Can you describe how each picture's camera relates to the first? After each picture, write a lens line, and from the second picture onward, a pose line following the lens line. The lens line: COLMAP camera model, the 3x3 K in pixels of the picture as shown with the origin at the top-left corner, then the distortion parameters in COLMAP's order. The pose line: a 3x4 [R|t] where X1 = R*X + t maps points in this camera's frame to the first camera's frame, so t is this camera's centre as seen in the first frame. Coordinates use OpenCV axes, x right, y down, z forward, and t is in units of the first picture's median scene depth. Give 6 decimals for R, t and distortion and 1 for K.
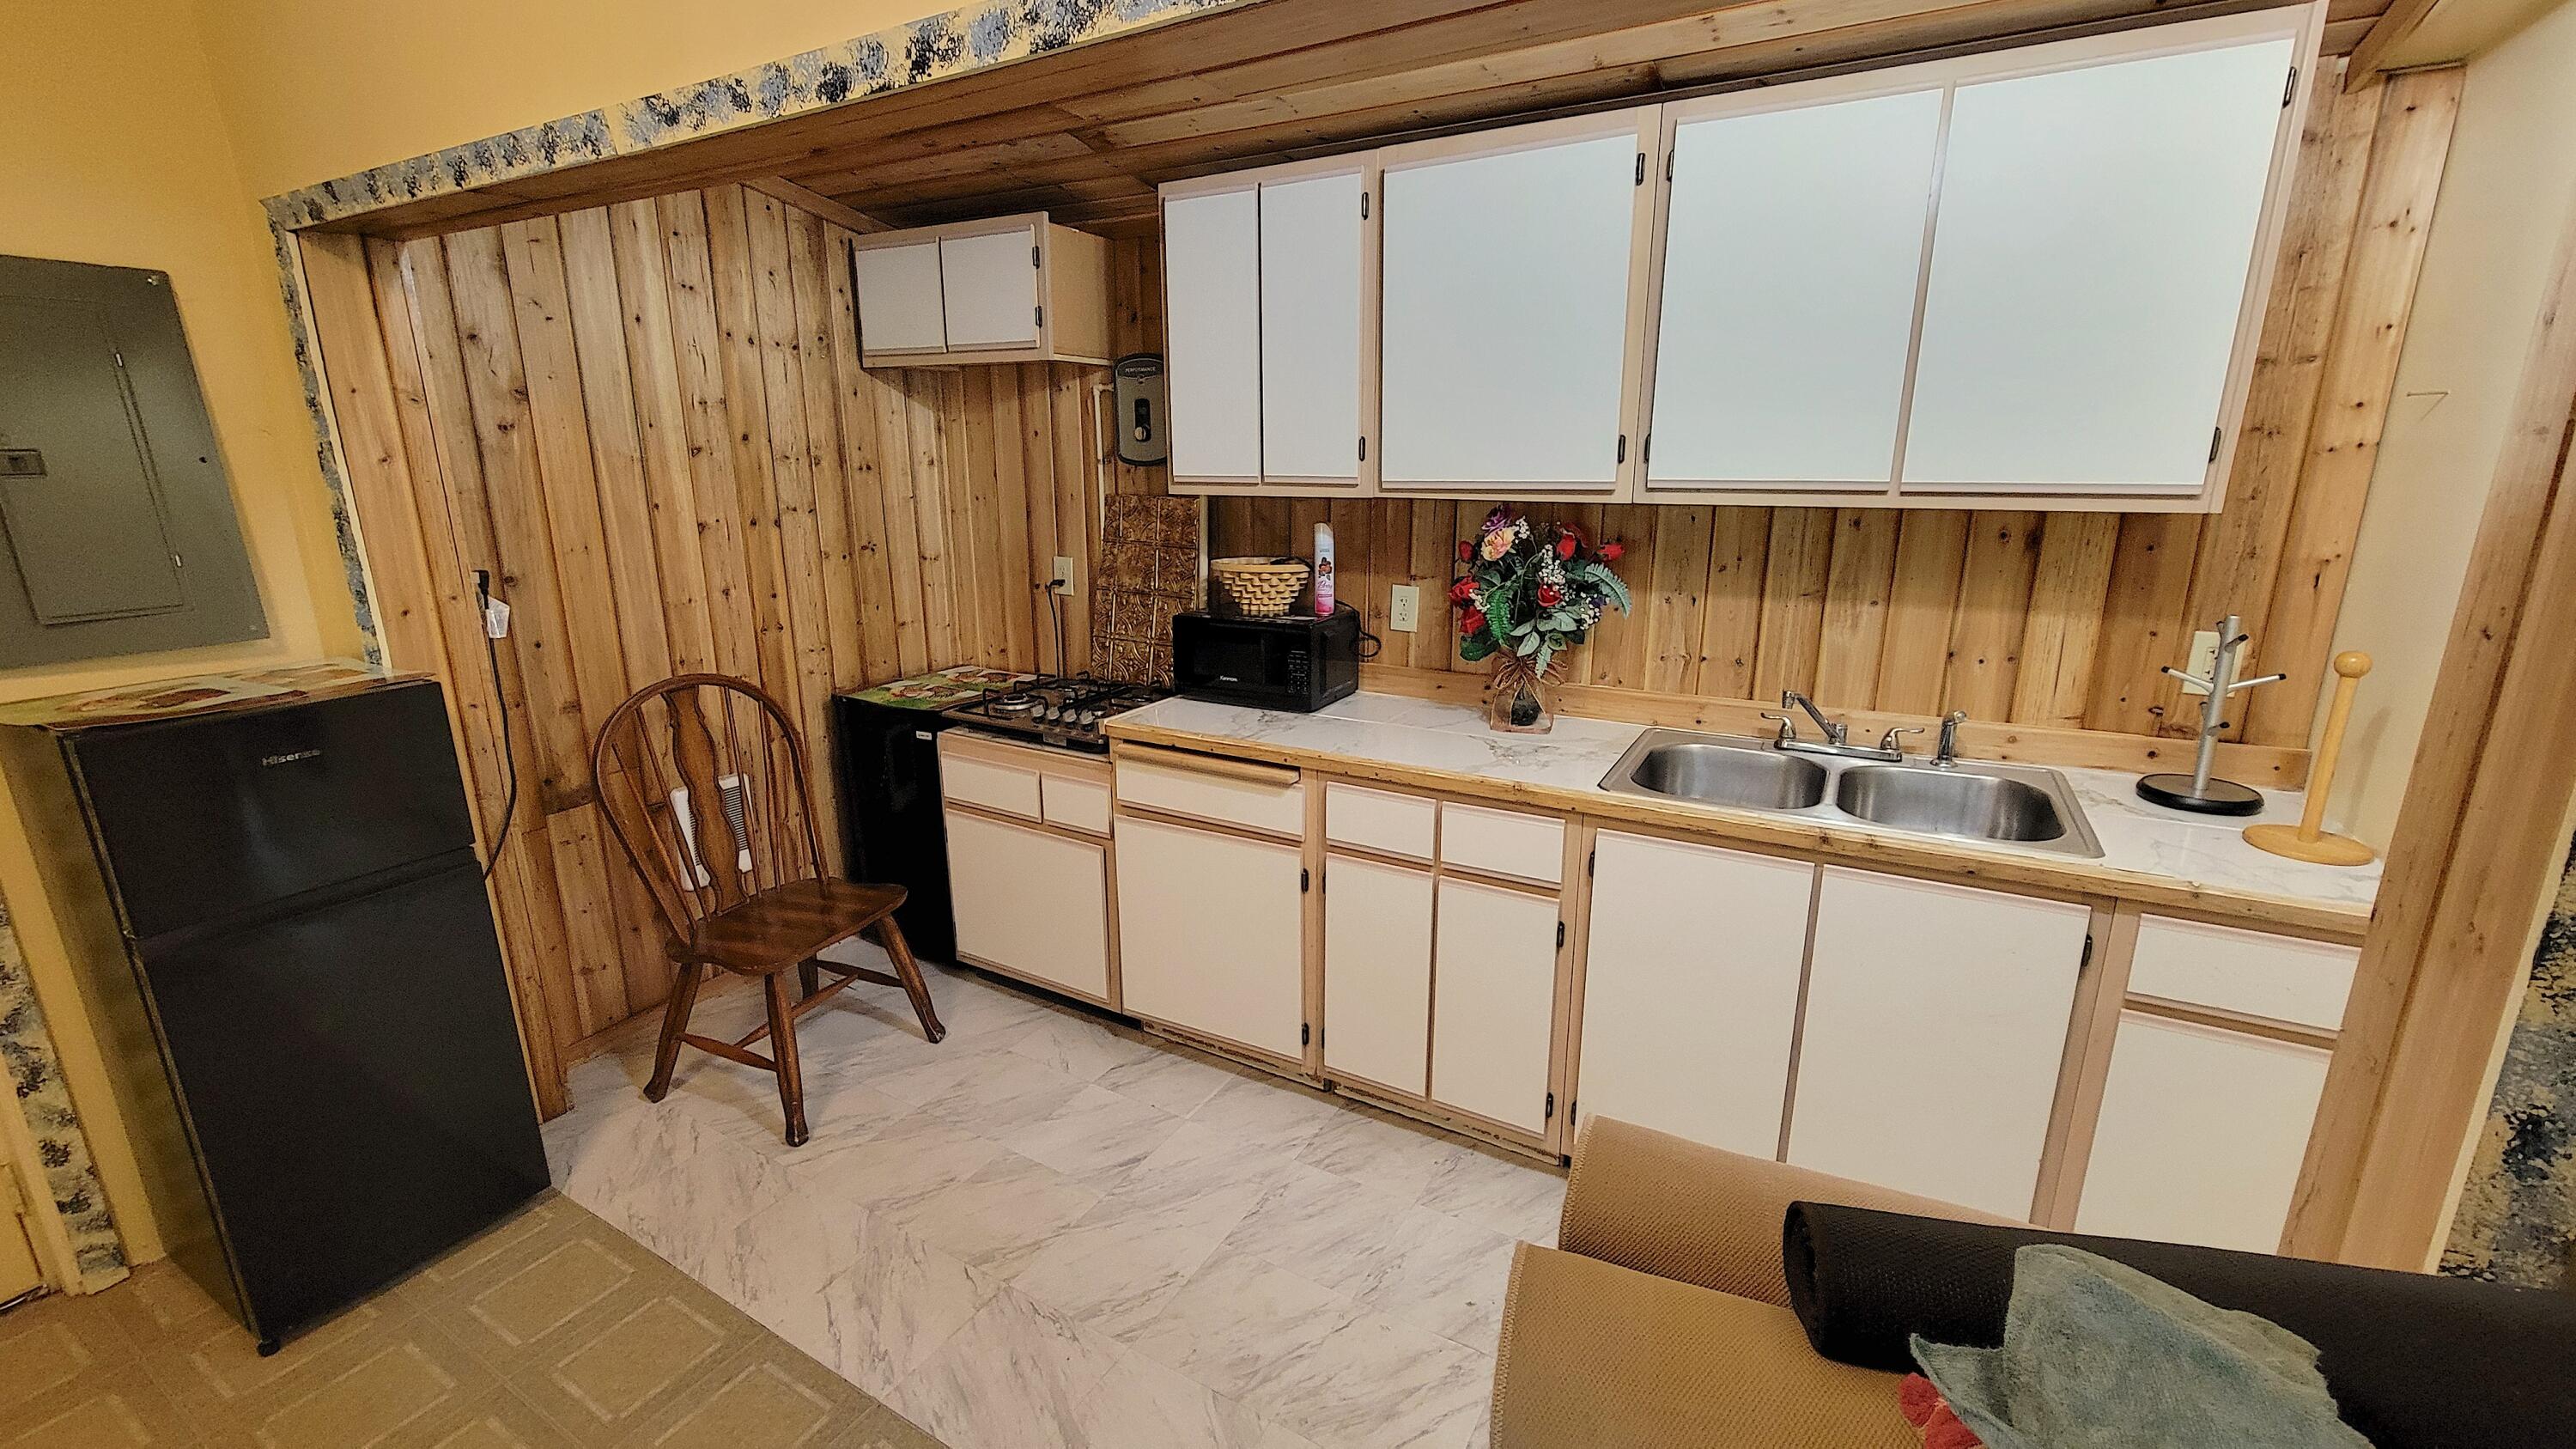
lens RADIAL K [[1040.3, 0, 1288.0], [0, 1040.3, 724.5], [0, 0, 1]] dist [-0.000221, -0.000095]
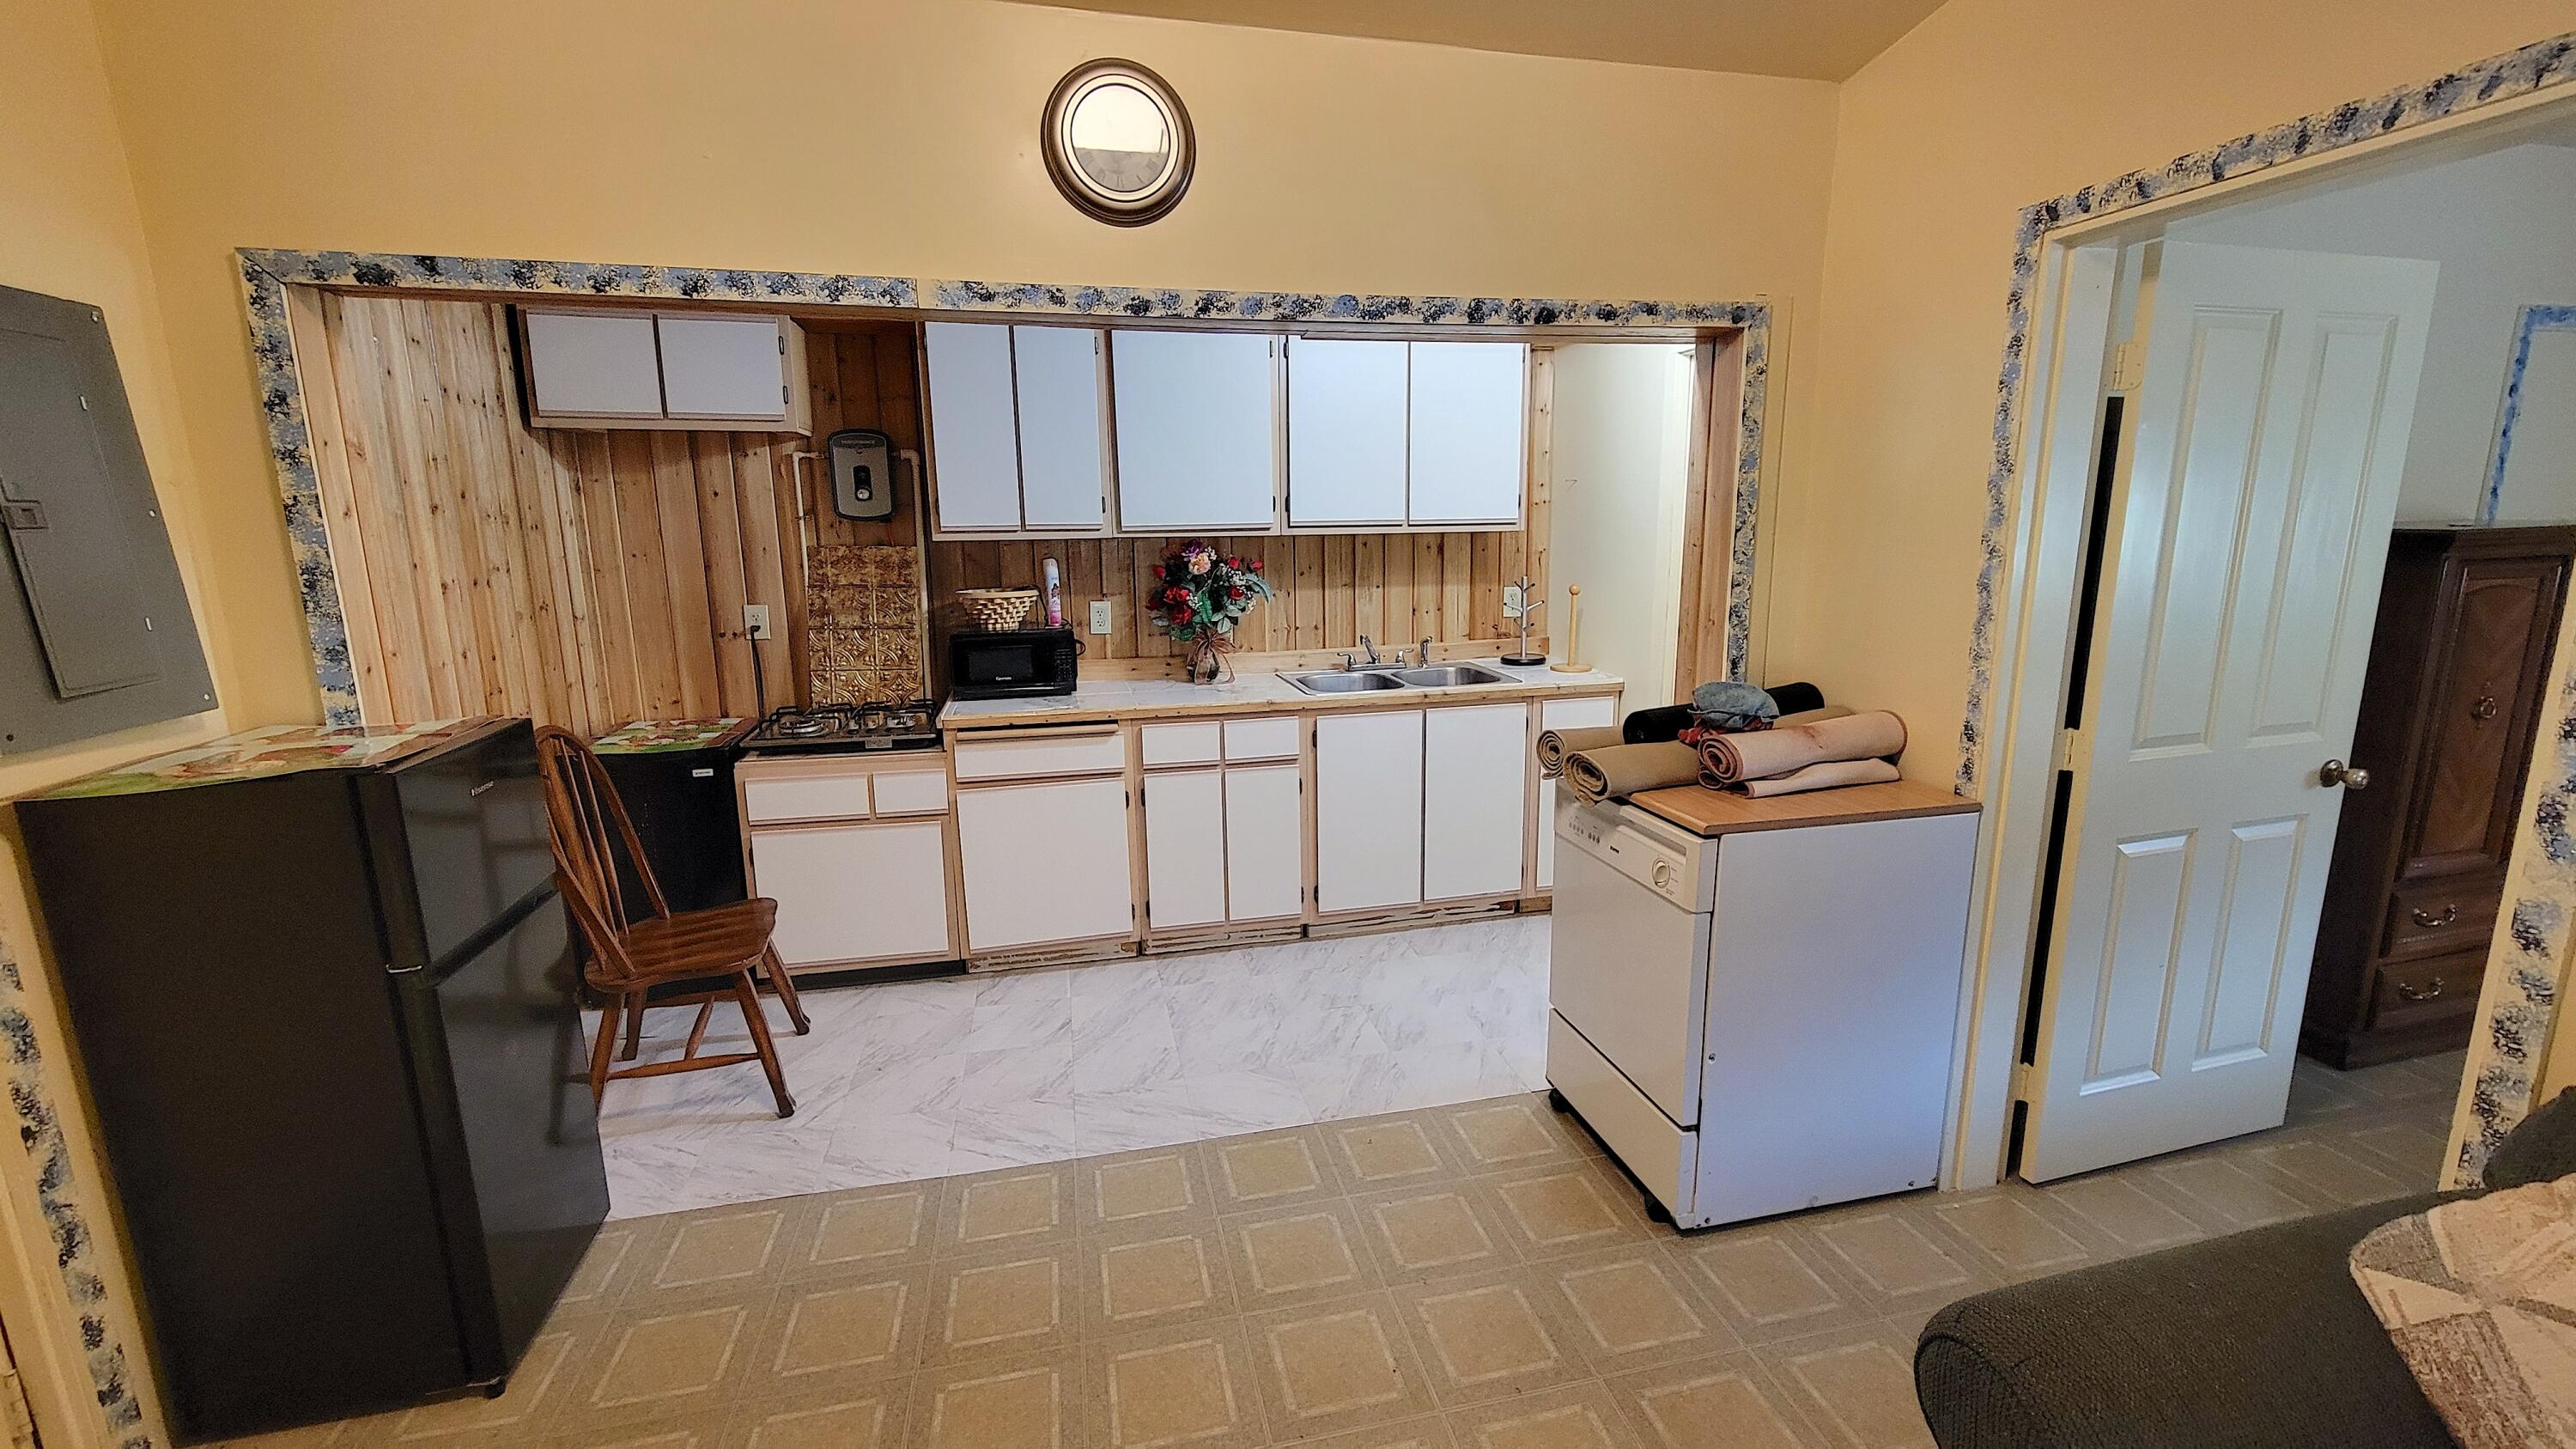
lens RADIAL K [[1030.3, 0, 1288.0], [0, 1030.3, 724.5], [0, 0, 1]] dist [-0.000519, 0.000004]
pose [[0.741532, -0.140149, 0.656116, -0.684528], [0.178727, 0.983865, 0.008163, 0.070087], [-0.646674, 0.111212, 0.754616, -0.216424]]
